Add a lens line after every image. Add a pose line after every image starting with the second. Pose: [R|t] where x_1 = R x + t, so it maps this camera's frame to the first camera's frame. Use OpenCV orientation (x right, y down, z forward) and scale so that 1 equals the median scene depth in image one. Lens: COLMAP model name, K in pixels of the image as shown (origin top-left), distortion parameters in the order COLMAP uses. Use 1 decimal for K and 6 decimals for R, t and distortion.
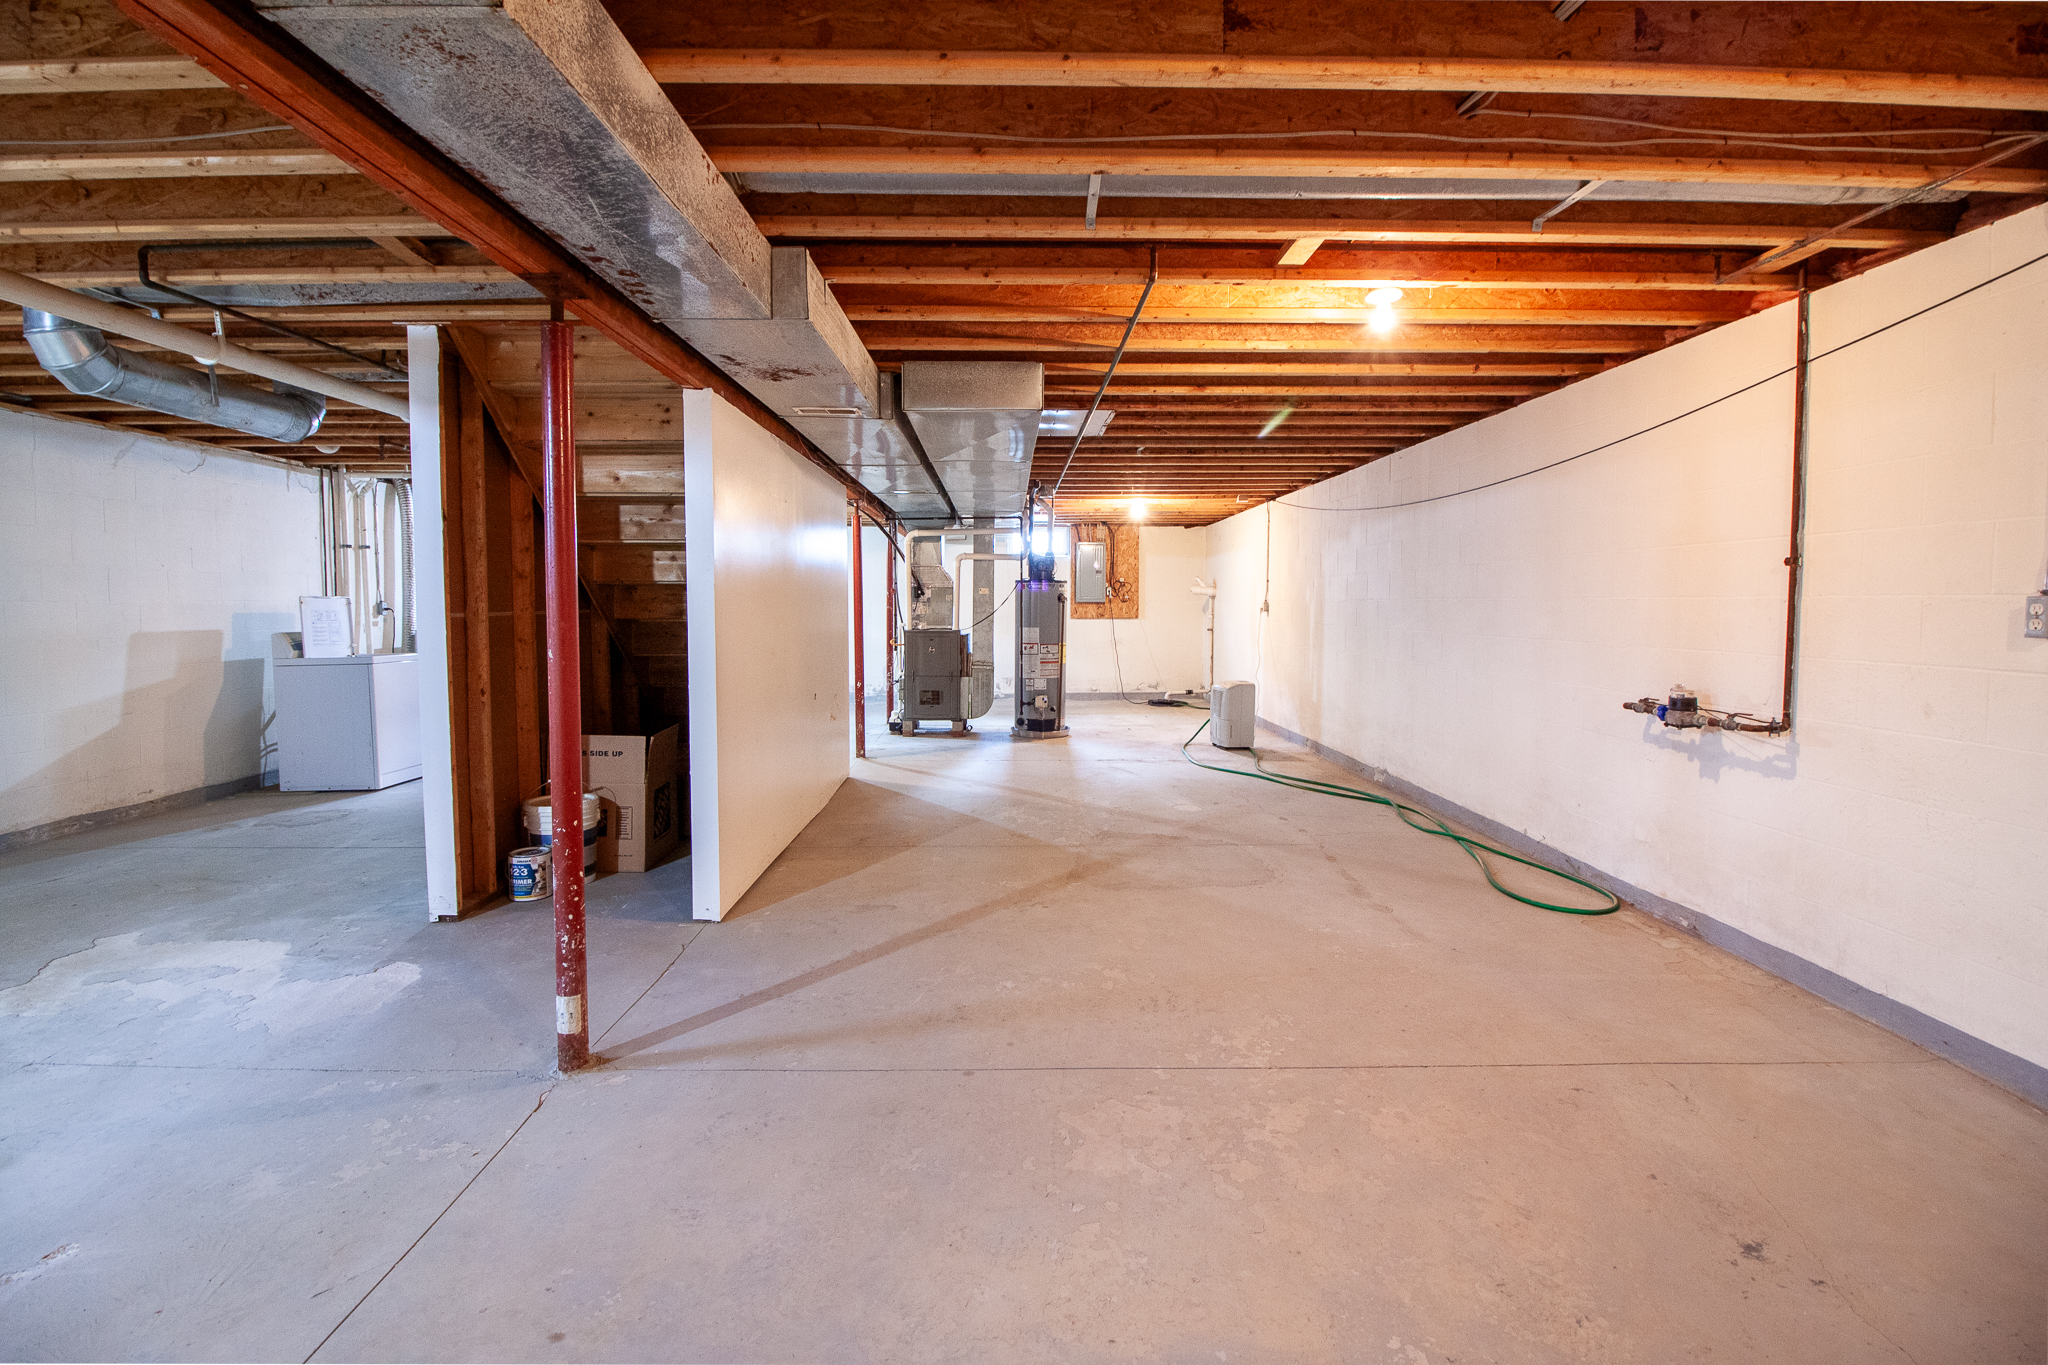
lens RADIAL K [[946.4, 0, 1014.6], [0, 946.4, 668.7], [0, 0, 1]] dist [-0.002508, -0.010665]
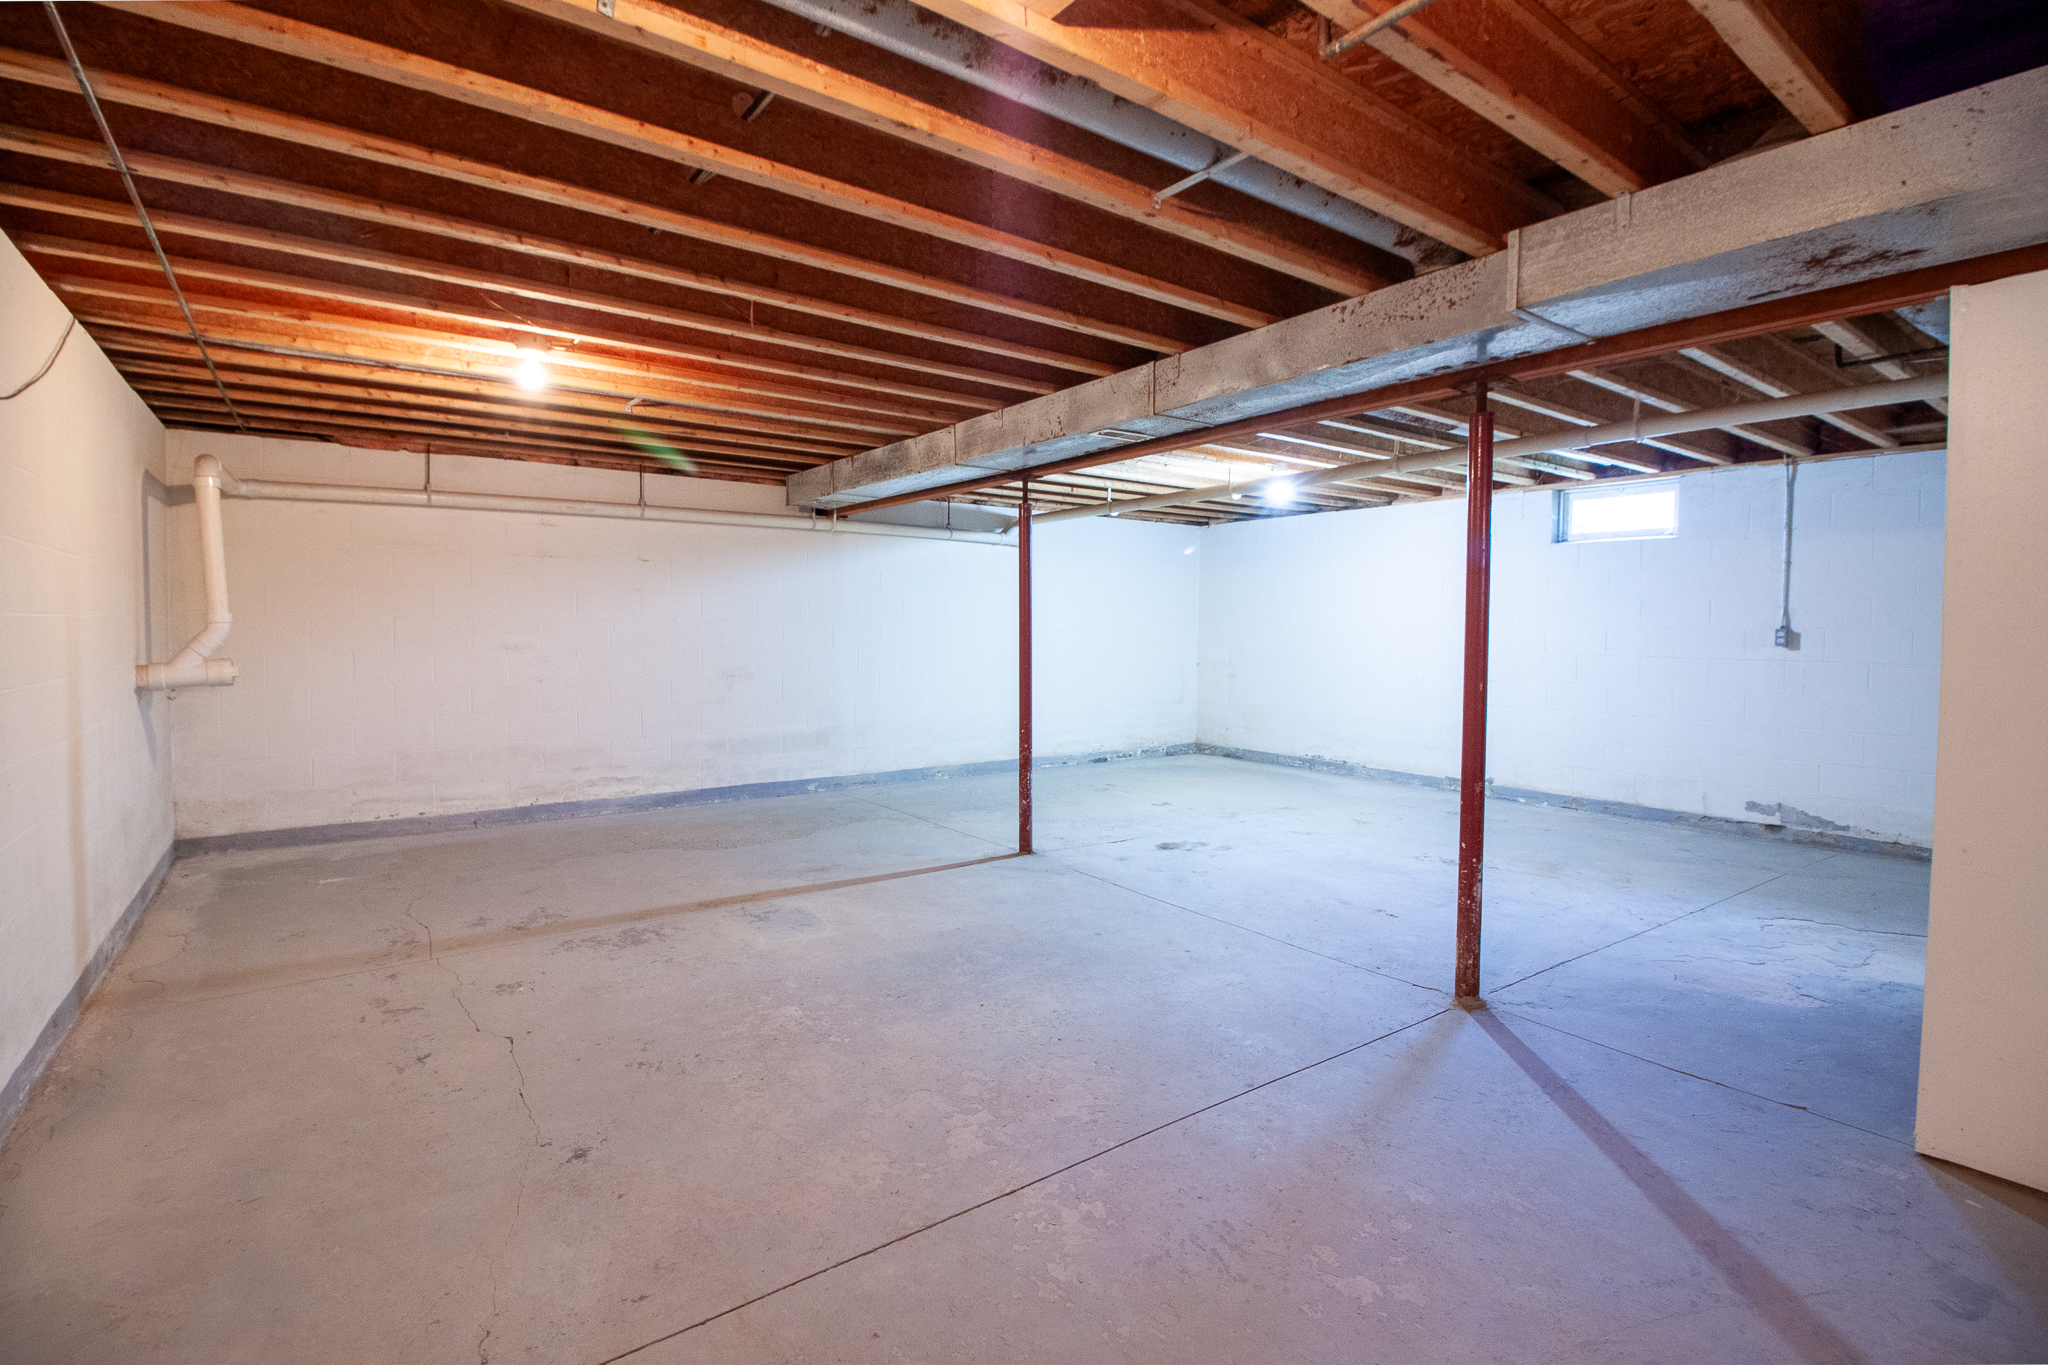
lens RADIAL K [[946.4, 0, 1027.0], [0, 946.4, 674.5], [0, 0, 1]] dist [-0.002508, -0.010665]
pose [[-0.810958, 0.024827, -0.584578, 0.689364], [-0.049576, 0.992591, 0.110930, -0.110071], [0.583000, 0.118940, -0.803719, 1.523381]]
